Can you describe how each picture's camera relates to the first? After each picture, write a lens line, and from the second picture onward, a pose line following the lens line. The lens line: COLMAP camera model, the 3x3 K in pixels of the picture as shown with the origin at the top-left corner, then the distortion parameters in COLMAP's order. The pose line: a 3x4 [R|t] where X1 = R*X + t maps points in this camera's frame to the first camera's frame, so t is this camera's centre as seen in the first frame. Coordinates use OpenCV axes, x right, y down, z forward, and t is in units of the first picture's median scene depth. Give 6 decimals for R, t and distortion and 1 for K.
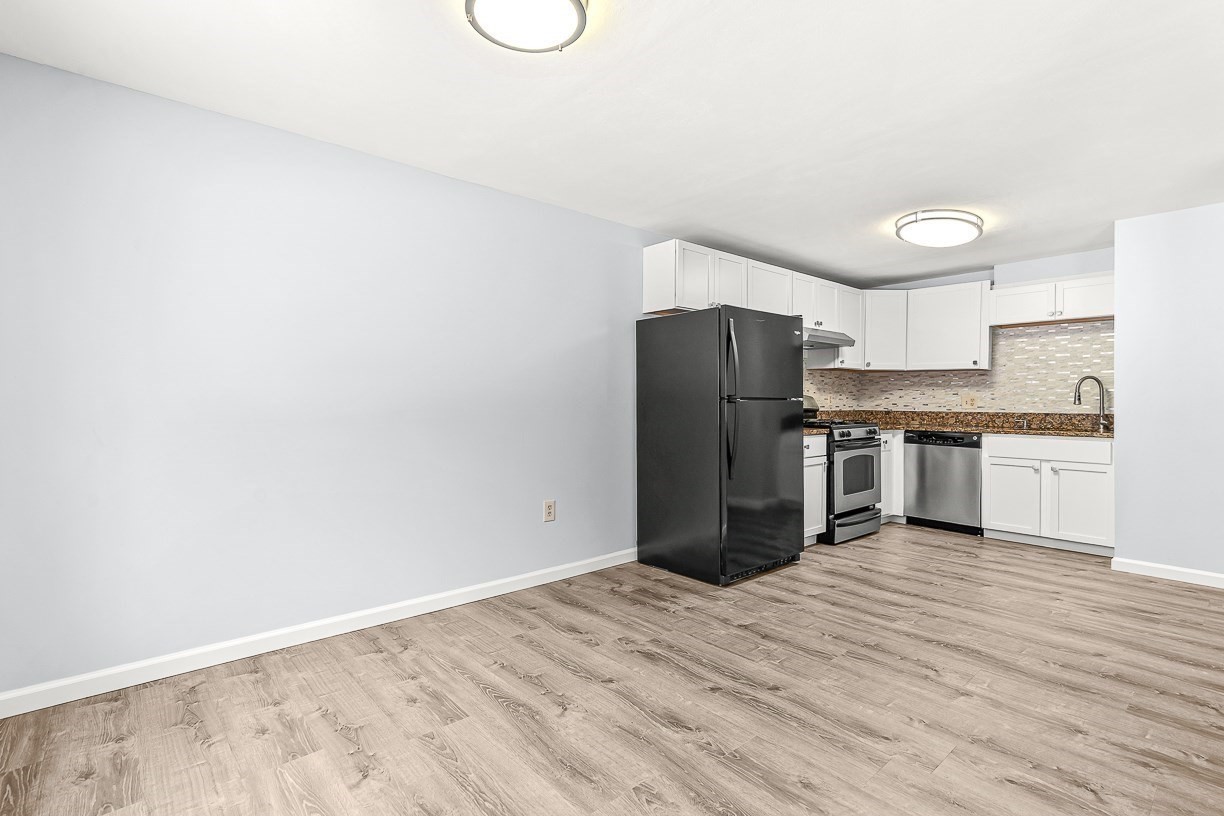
lens RADIAL K [[573.2, 0, 605.9], [0, 573.2, 406.8], [0, 0, 1]] dist [0.000806, 0.000235]
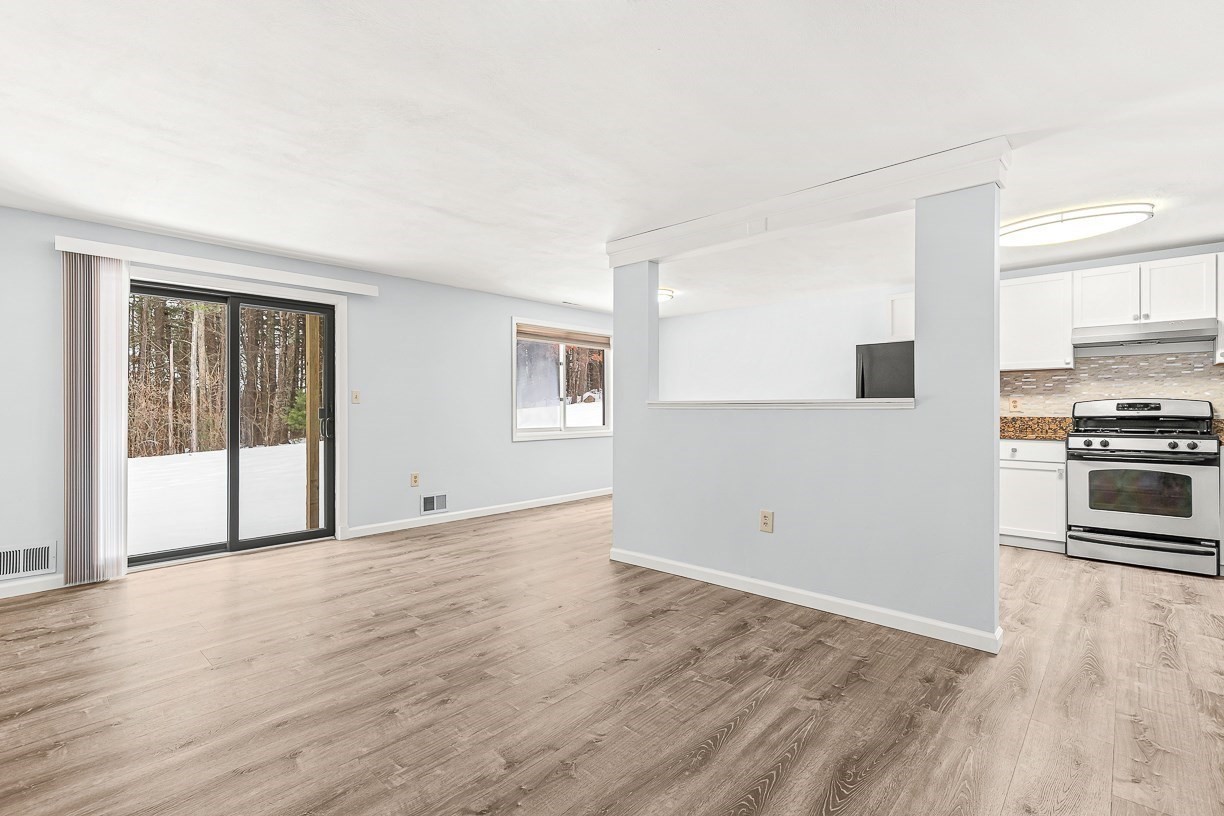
lens RADIAL K [[559.5, 0, 608.7], [0, 559.5, 407.5], [0, 0, 1]] dist [0.000678, 0.000193]
pose [[0.114459, -0.002025, -0.993426, 1.339244], [-0.007459, 0.999968, -0.002897, -0.000779], [0.993400, 0.007742, 0.114441, 0.134652]]
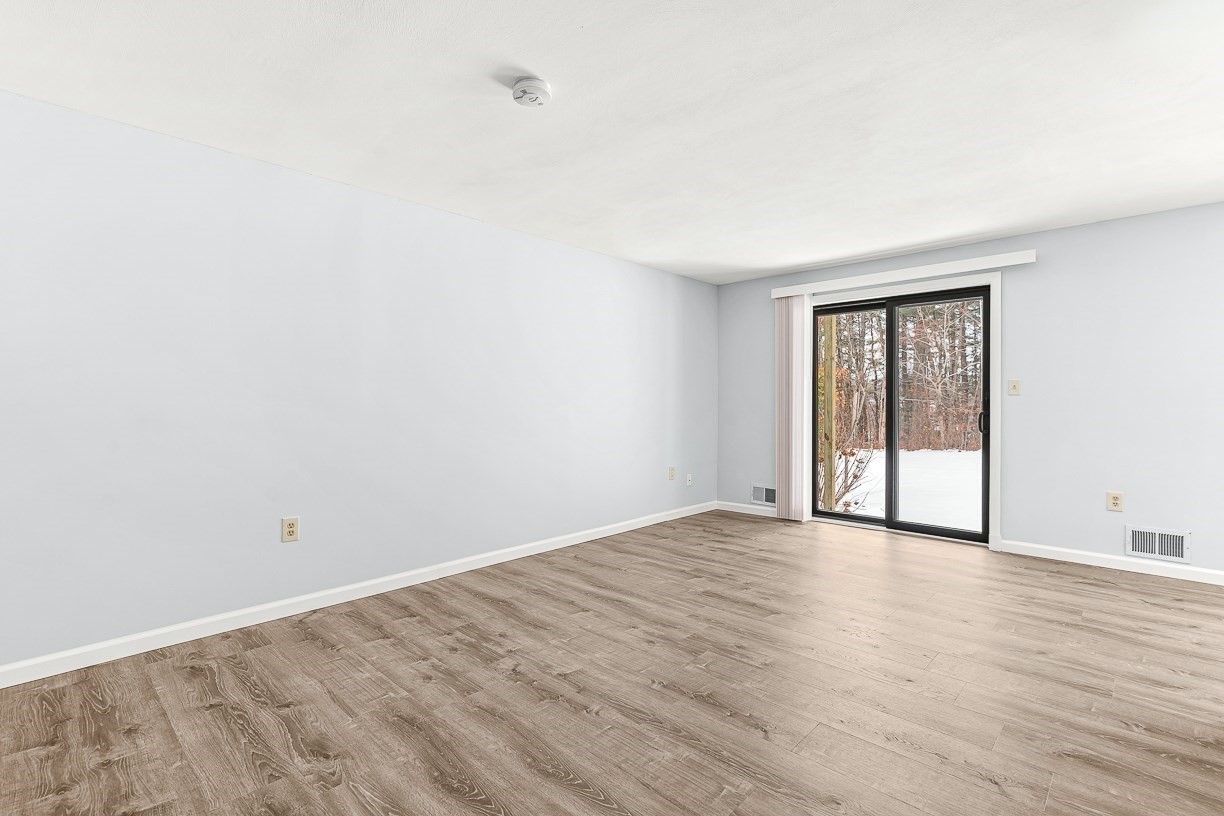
lens RADIAL K [[565.3, 0, 616.1], [0, 565.3, 401.9], [0, 0, 1]] dist [-0.000103, 0.000268]
pose [[-0.994721, -0.001174, -0.102608, 0.911227], [-0.002181, 0.999951, 0.009703, -0.004560], [0.102592, 0.009876, -0.994675, 0.669359]]
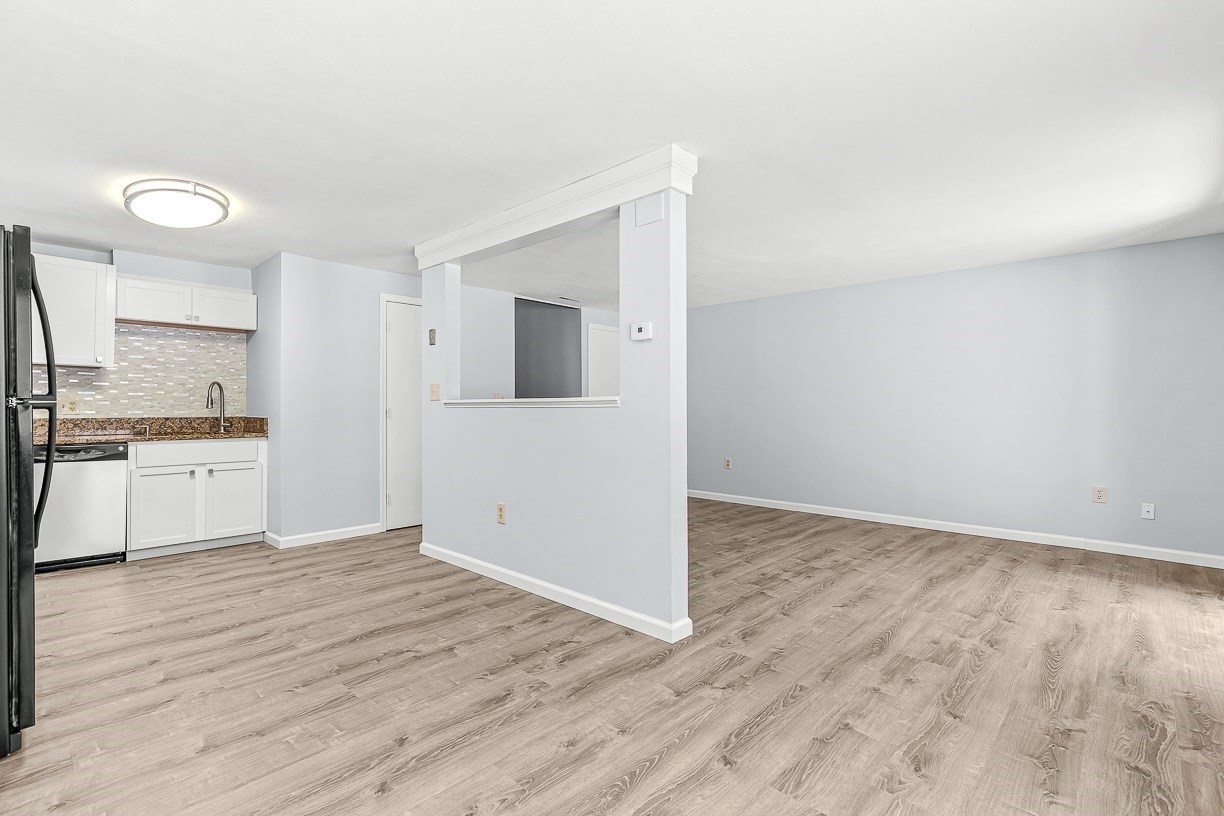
lens RADIAL K [[564.7, 0, 608.9], [0, 564.7, 400.3], [0, 0, 1]] dist [0.001995, -0.000256]
pose [[-0.103168, 0.009219, 0.994621, -0.314626], [0.007911, 0.999933, -0.008448, -0.004572], [-0.994633, 0.006996, -0.103234, 0.418976]]
